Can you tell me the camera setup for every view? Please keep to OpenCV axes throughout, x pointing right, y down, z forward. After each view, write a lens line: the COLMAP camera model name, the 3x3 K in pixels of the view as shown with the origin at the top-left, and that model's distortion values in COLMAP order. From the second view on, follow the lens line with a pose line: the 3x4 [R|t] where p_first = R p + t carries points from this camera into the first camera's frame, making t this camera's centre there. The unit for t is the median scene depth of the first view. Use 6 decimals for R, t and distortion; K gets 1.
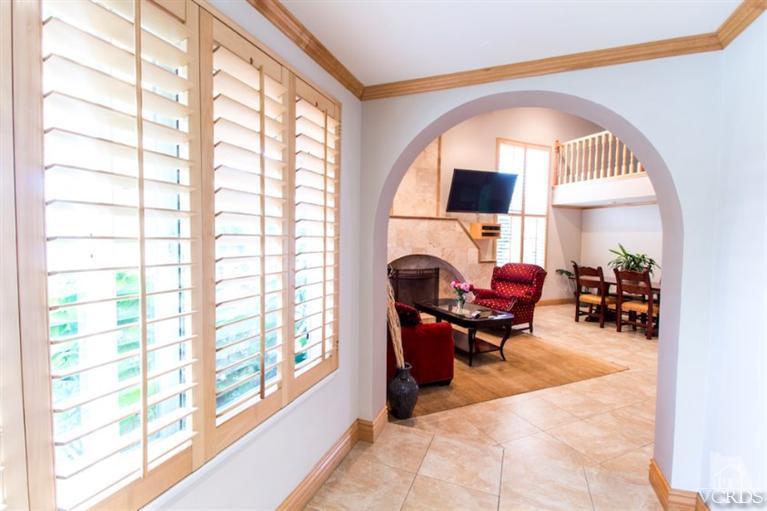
lens RADIAL K [[349.0, 0, 383.9], [0, 349.0, 255.8], [0, 0, 1]] dist [0.000893, -0.003027]
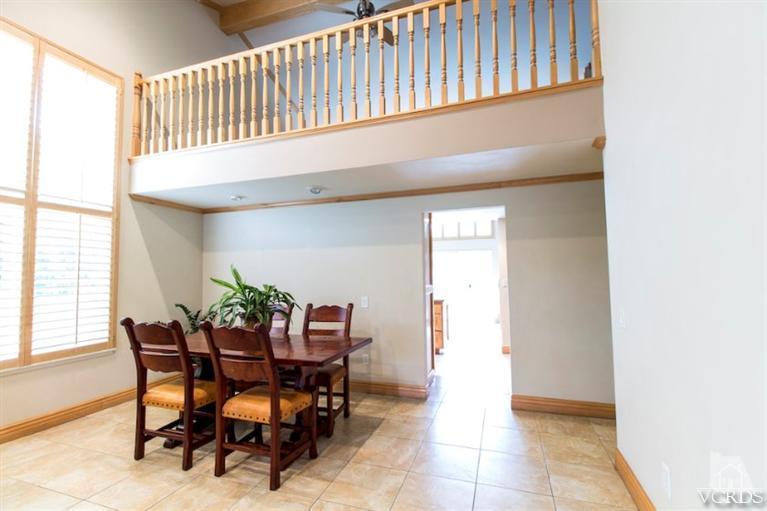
lens RADIAL K [[349.0, 0, 381.3], [0, 349.0, 256.1], [0, 0, 1]] dist [0.000893, -0.003027]
pose [[0.684710, 0.012161, 0.728714, 0.380160], [0.058223, 0.995752, -0.071325, -0.000841], [-0.726487, 0.091264, 0.681093, 0.422397]]
